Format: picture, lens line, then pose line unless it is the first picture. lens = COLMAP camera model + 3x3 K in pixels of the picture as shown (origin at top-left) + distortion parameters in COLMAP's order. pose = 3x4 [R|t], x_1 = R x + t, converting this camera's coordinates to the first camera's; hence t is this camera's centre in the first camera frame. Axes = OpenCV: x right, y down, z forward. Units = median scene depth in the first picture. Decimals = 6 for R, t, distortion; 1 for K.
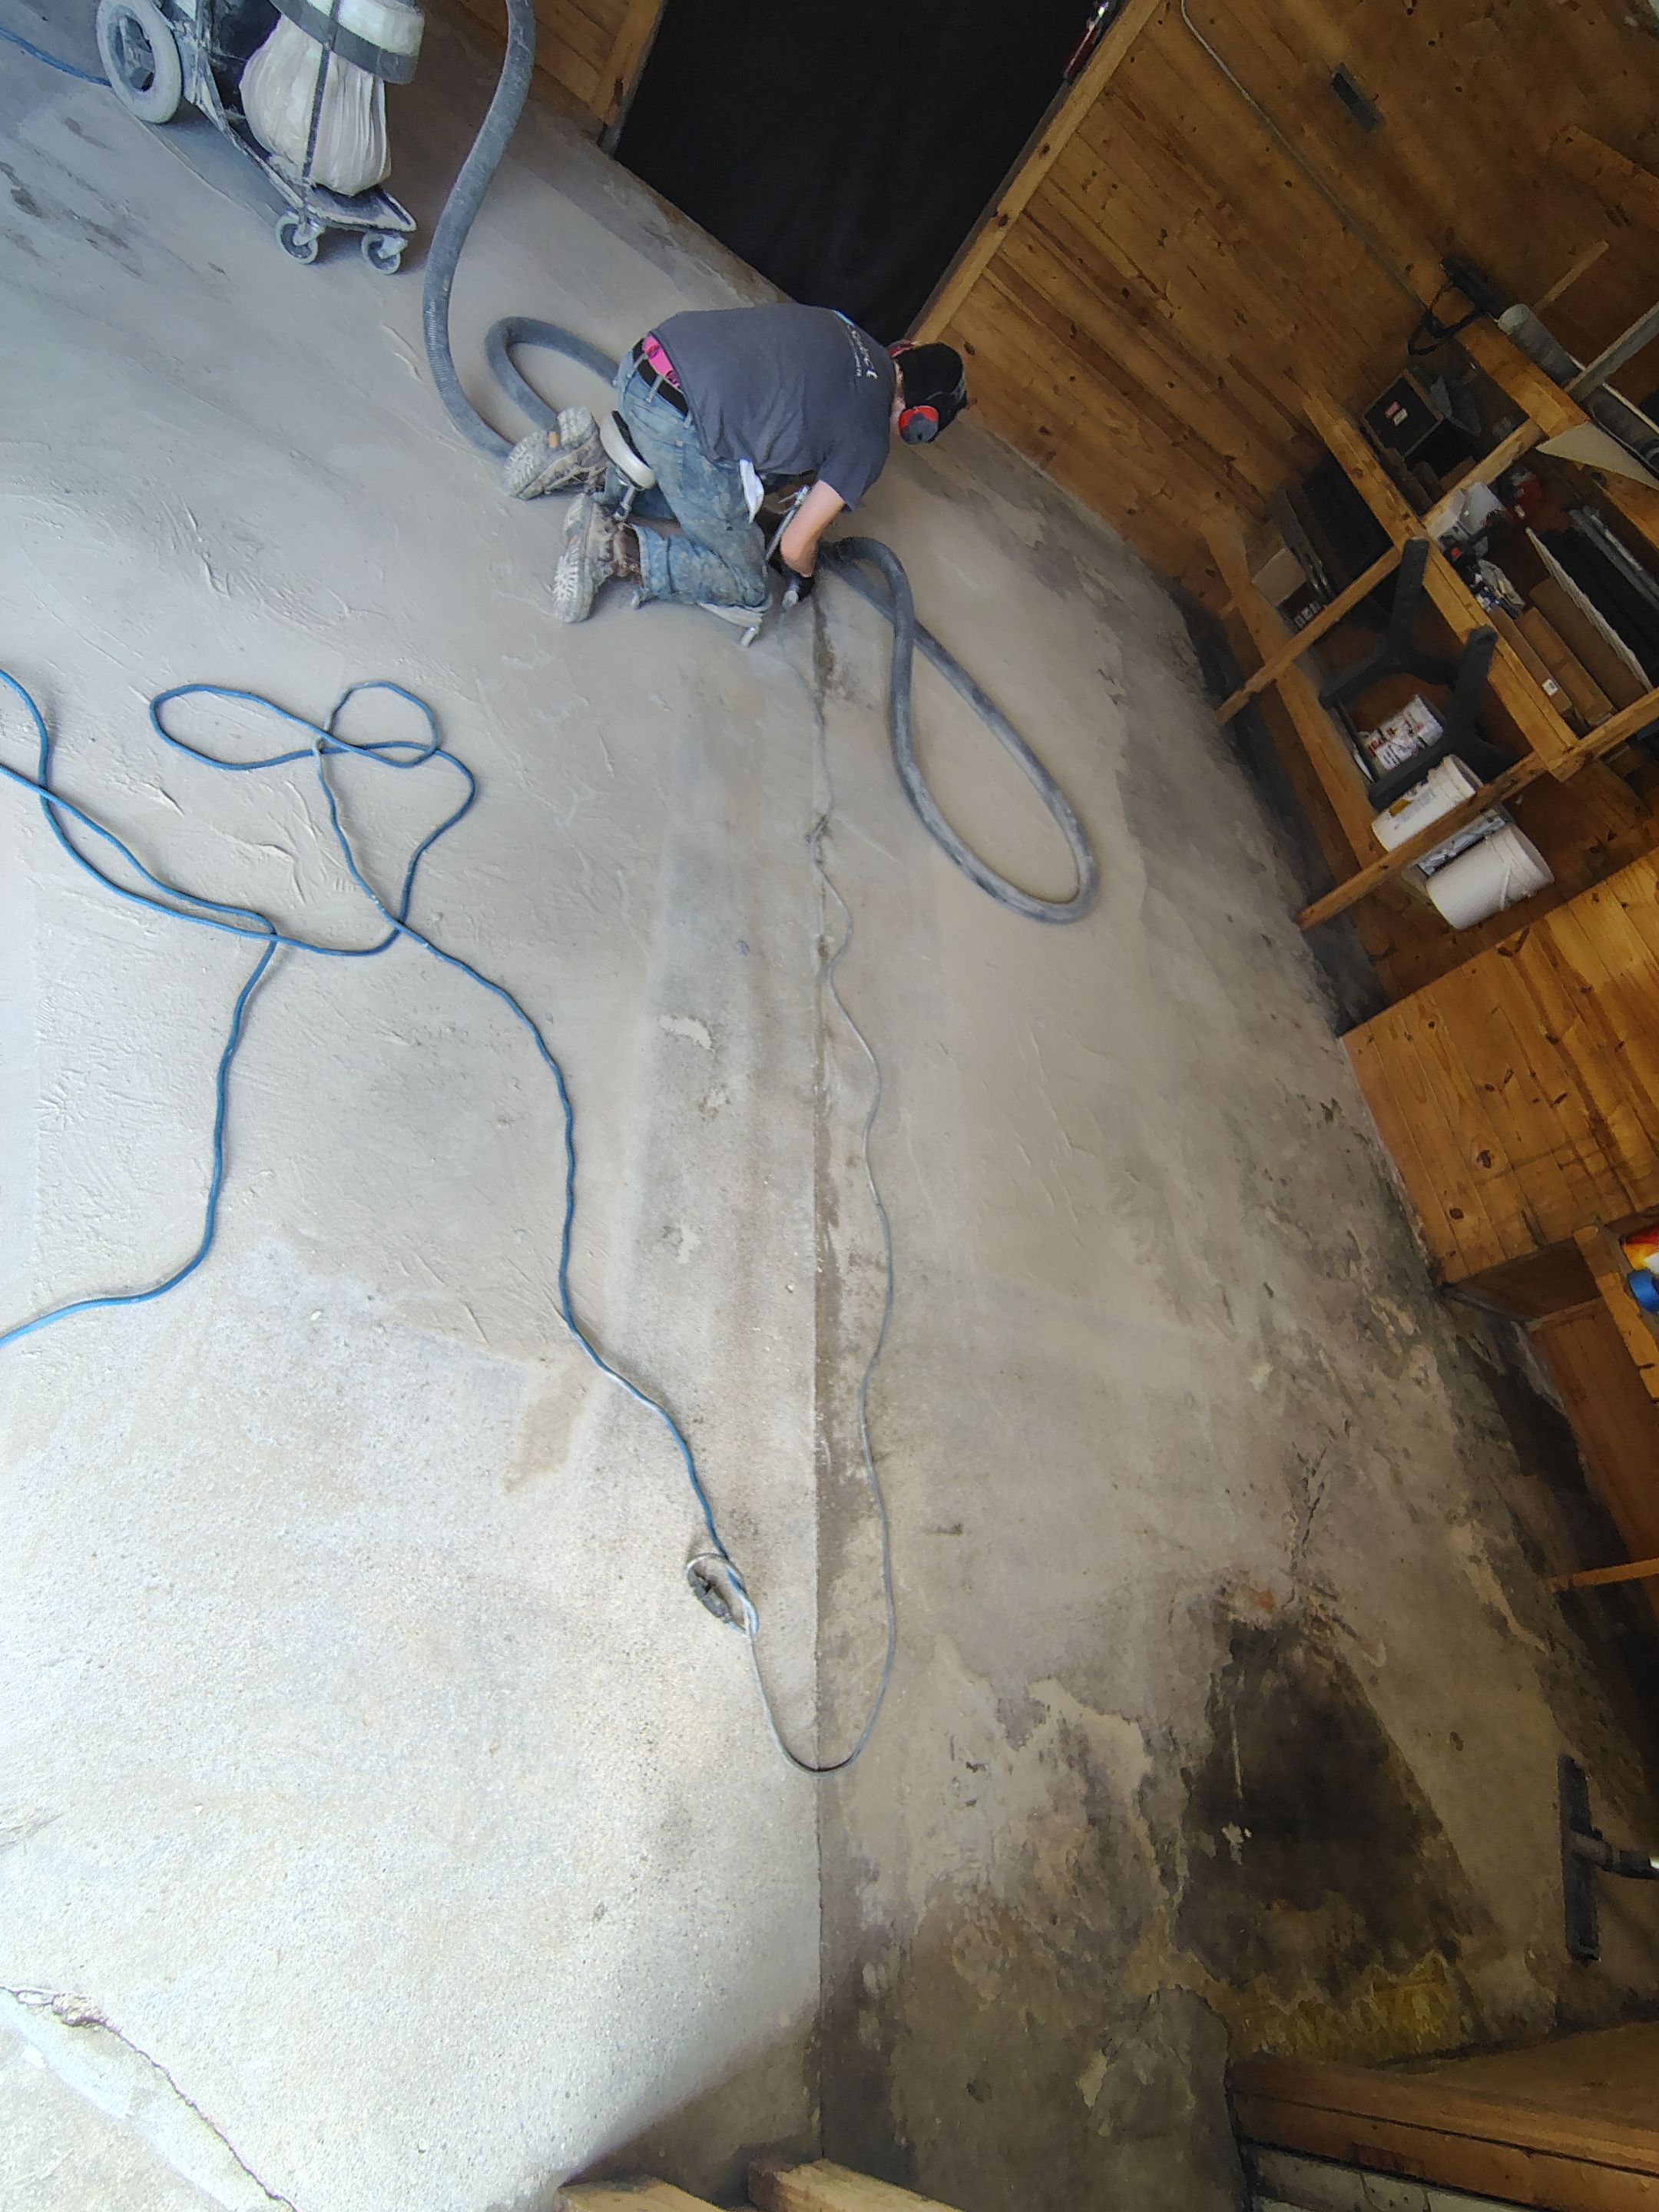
lens RADIAL K [[1036.5, 0, 829.5], [0, 1036.5, 1106.0], [0, 0, 1]] dist [-0.013187, 0.008037]
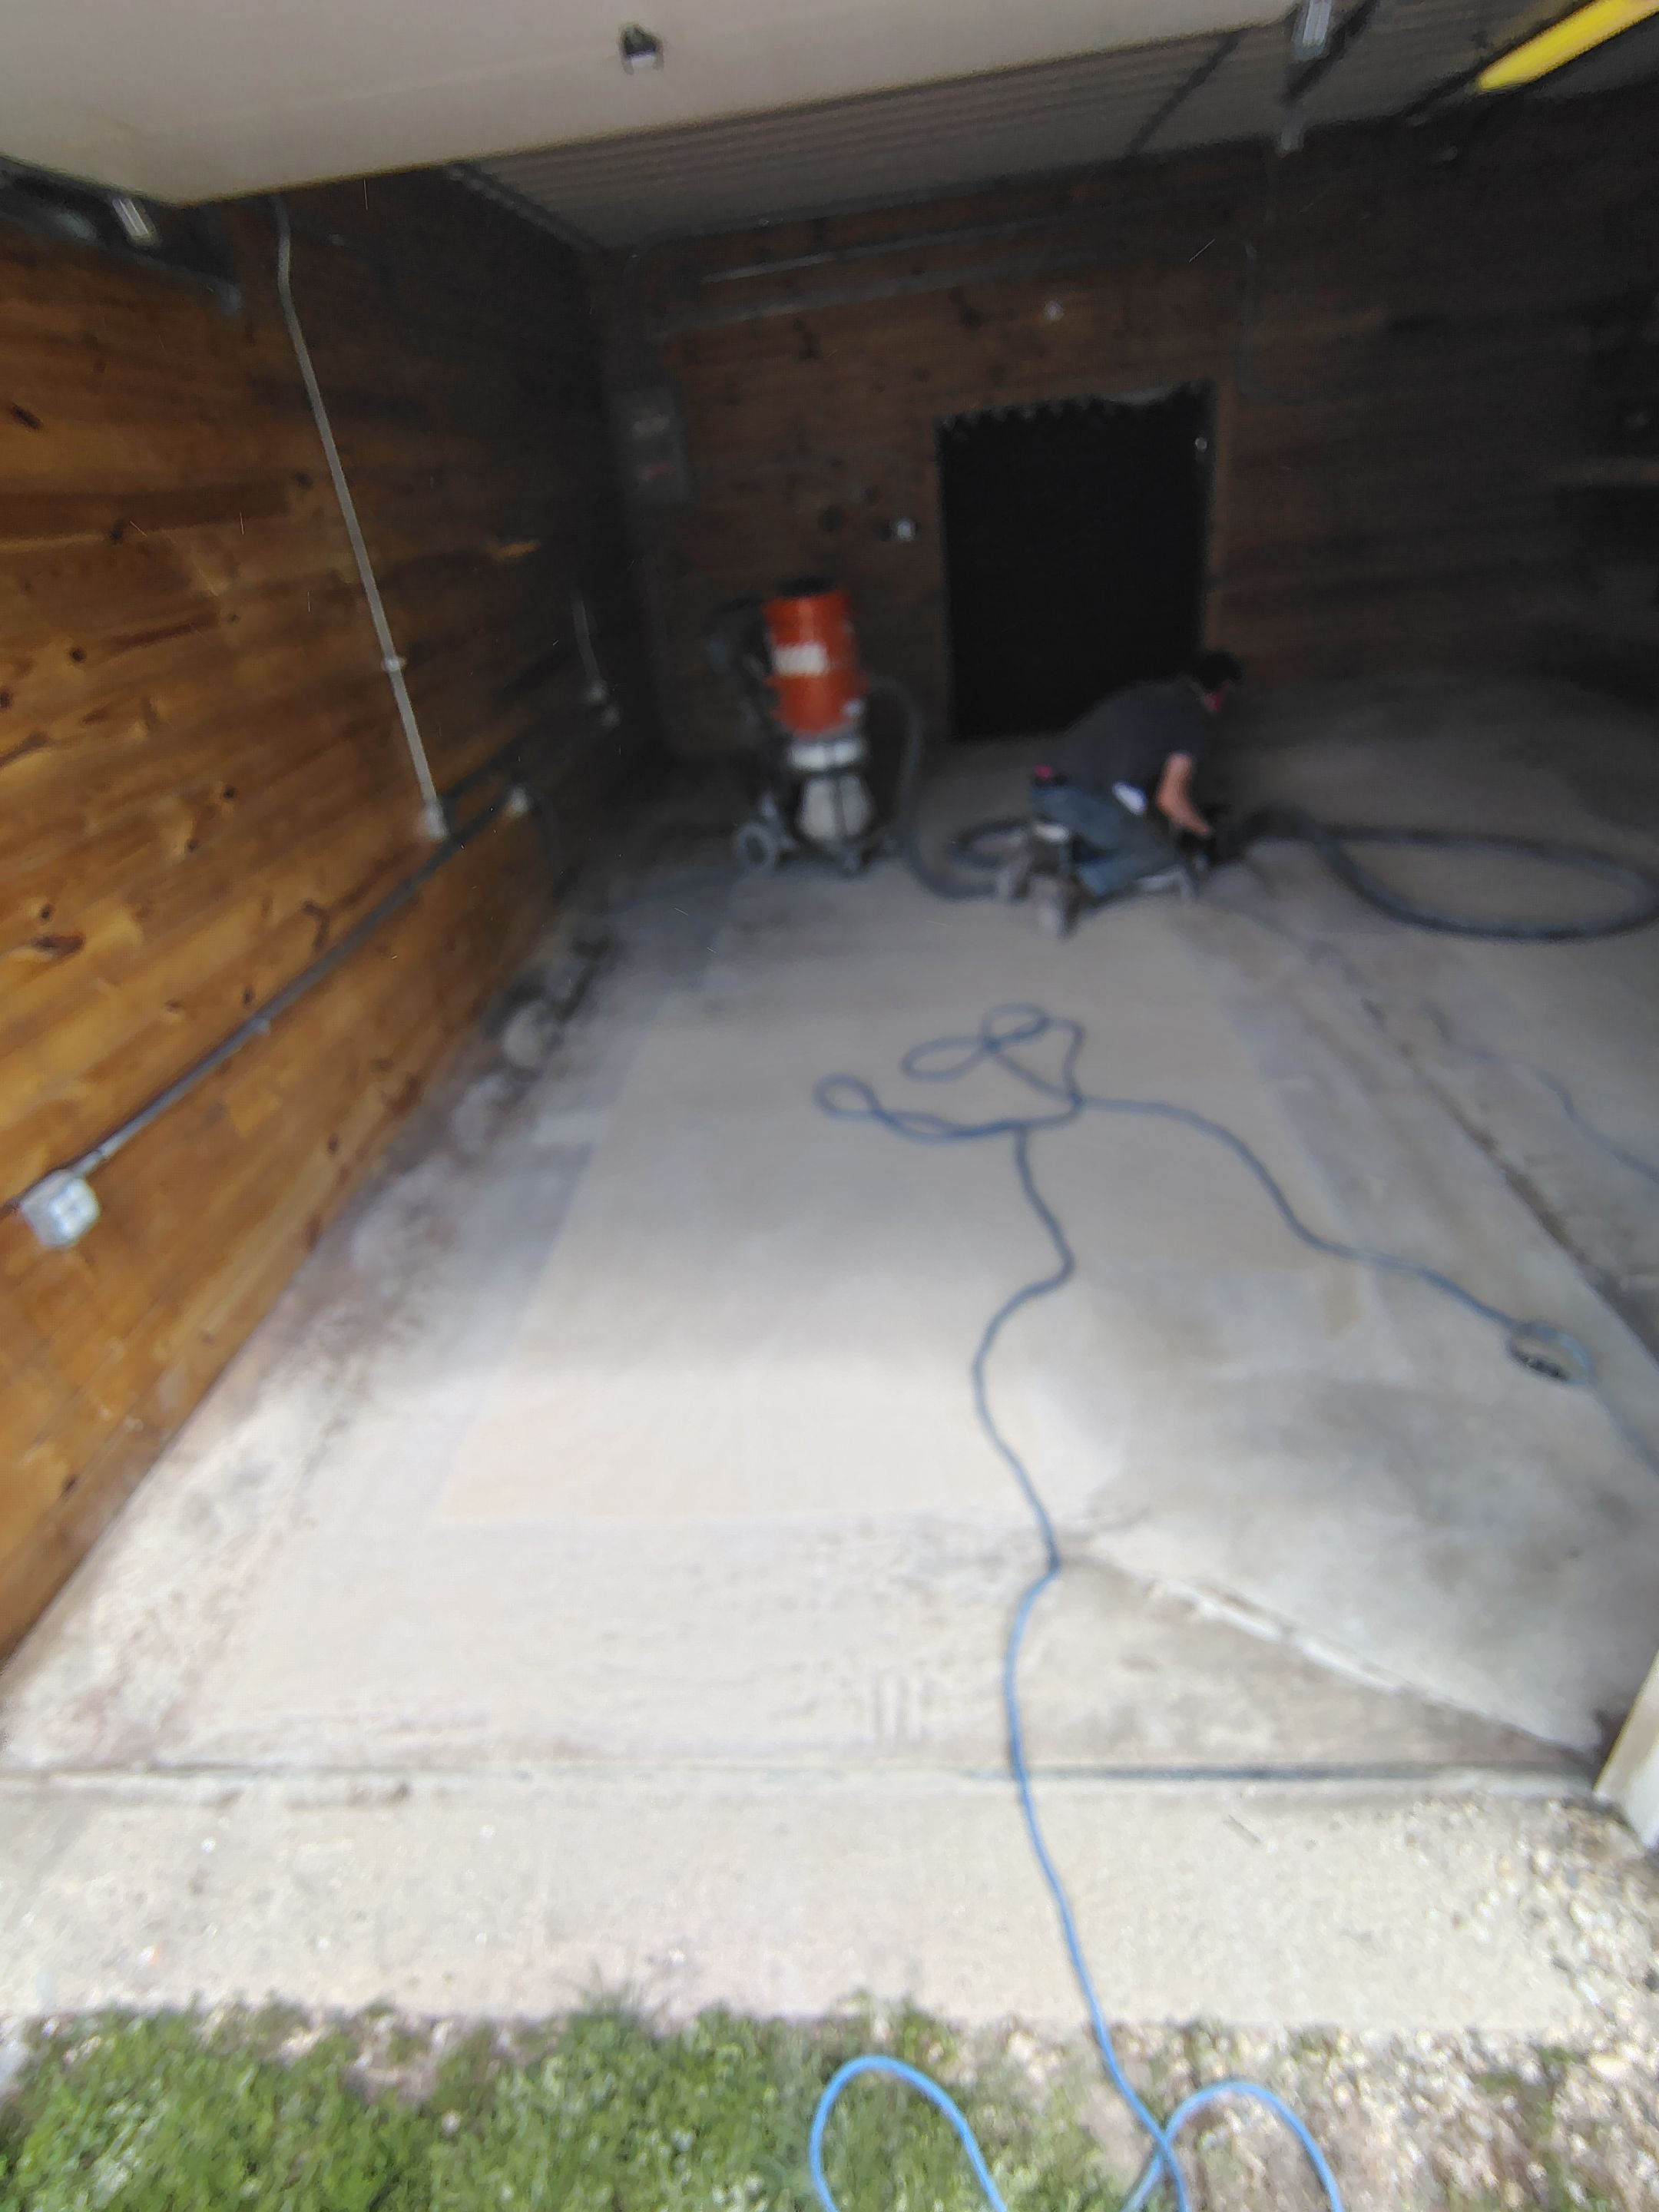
lens RADIAL K [[1036.5, 0, 829.5], [0, 1036.5, 1106.0], [0, 0, 1]] dist [-0.013187, 0.008037]
pose [[0.756547, -0.520864, -0.395395, -0.079754], [0.312697, 0.819174, -0.480806, 0.396201], [0.574331, 0.240114, 0.782617, -0.358887]]
